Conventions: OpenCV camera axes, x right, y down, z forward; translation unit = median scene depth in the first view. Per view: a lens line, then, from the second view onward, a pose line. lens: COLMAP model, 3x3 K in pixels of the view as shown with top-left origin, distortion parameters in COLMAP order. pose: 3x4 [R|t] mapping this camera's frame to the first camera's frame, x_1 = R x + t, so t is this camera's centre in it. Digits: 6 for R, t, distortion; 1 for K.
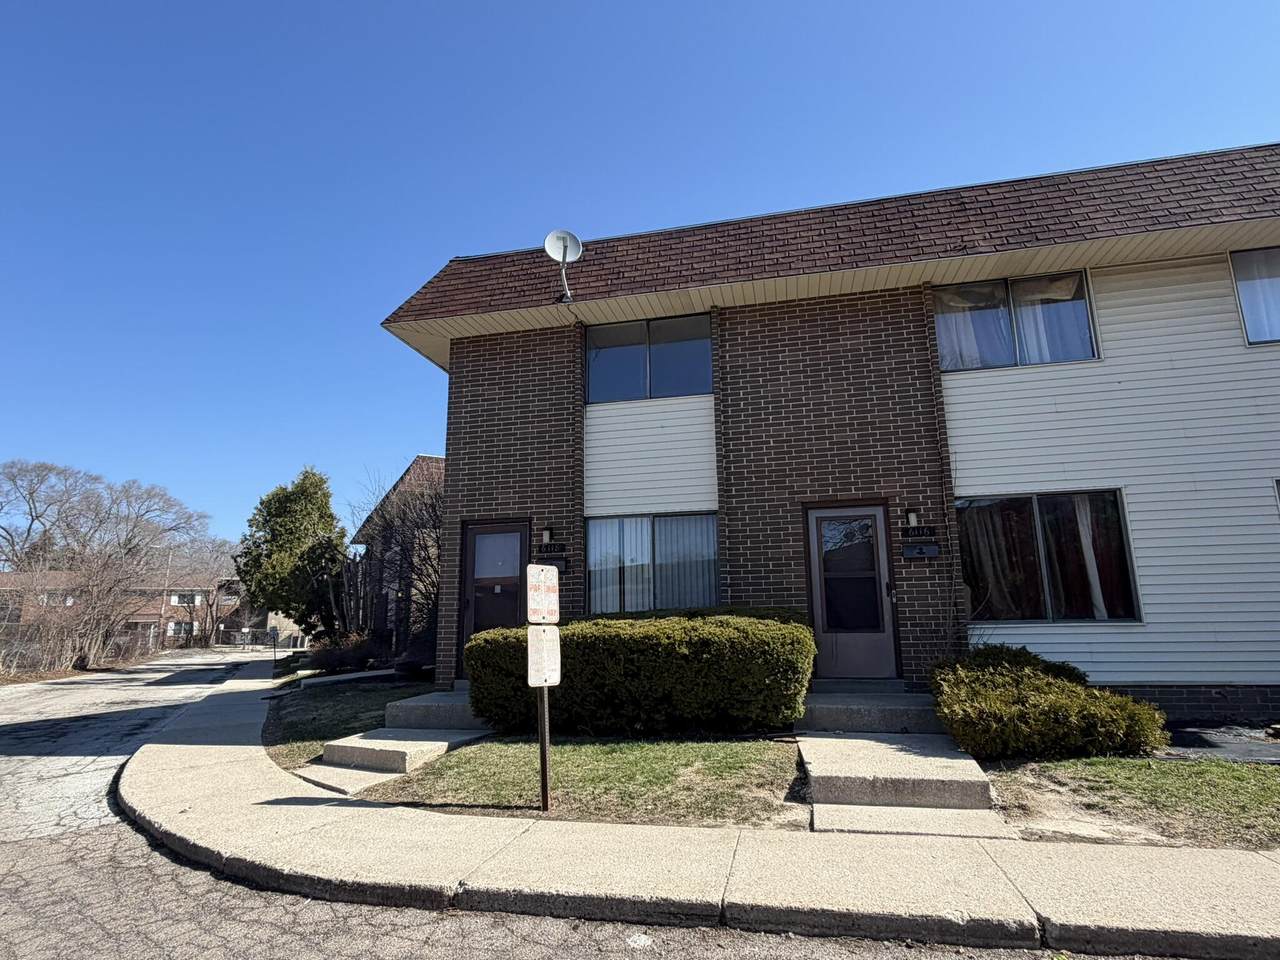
lens RADIAL K [[695.2, 0, 643.2], [0, 695.2, 475.7], [0, 0, 1]] dist [-0.005819, -0.000878]
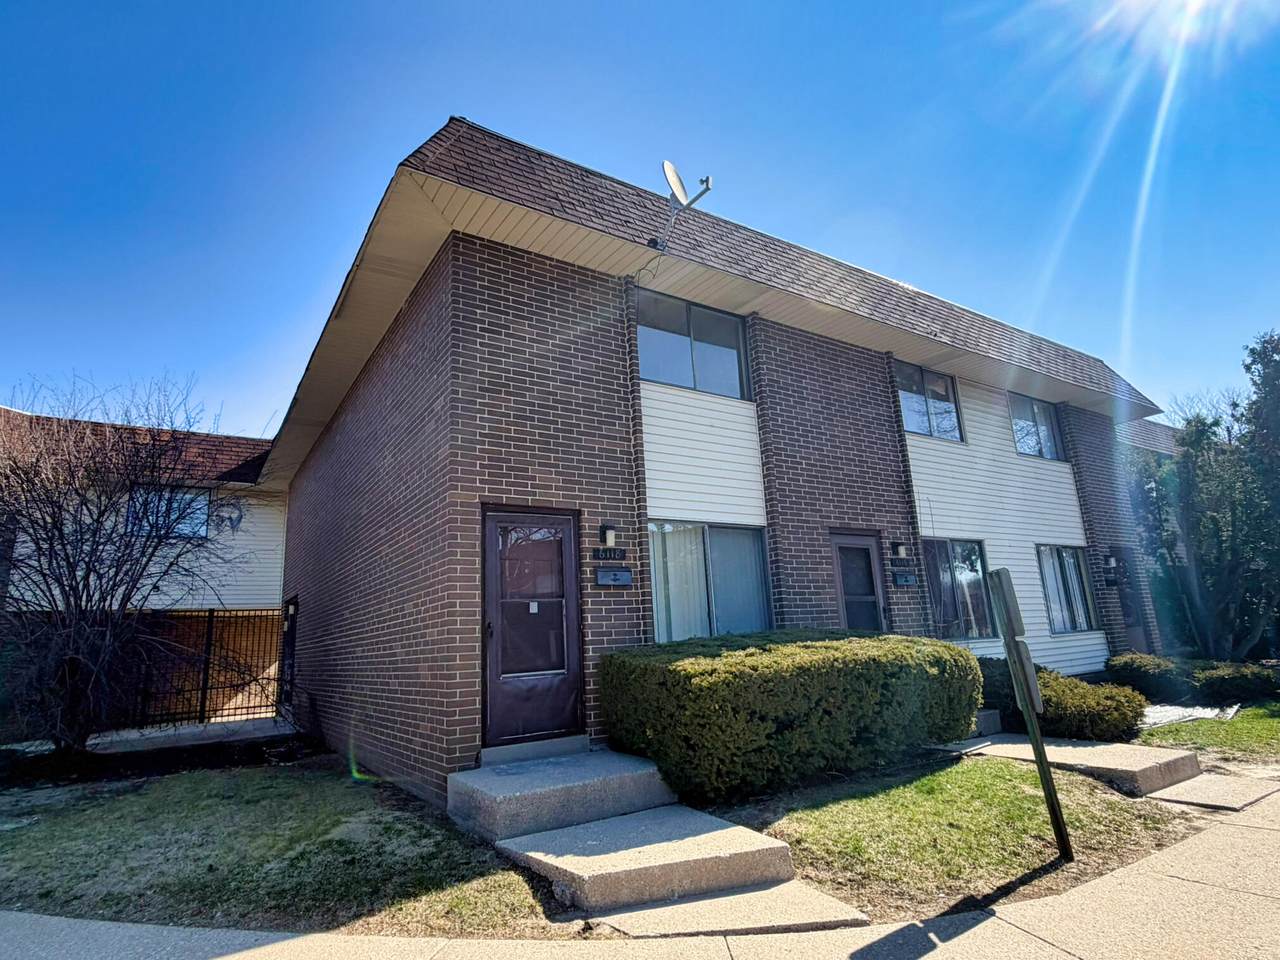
lens RADIAL K [[695.2, 0, 641.3], [0, 695.2, 484.2], [0, 0, 1]] dist [-0.005819, -0.000878]
pose [[0.693230, 0.145938, 0.705786, -0.662544], [-0.107671, 0.989265, -0.098798, 0.101907], [-0.712628, -0.007503, 0.701502, 0.456016]]
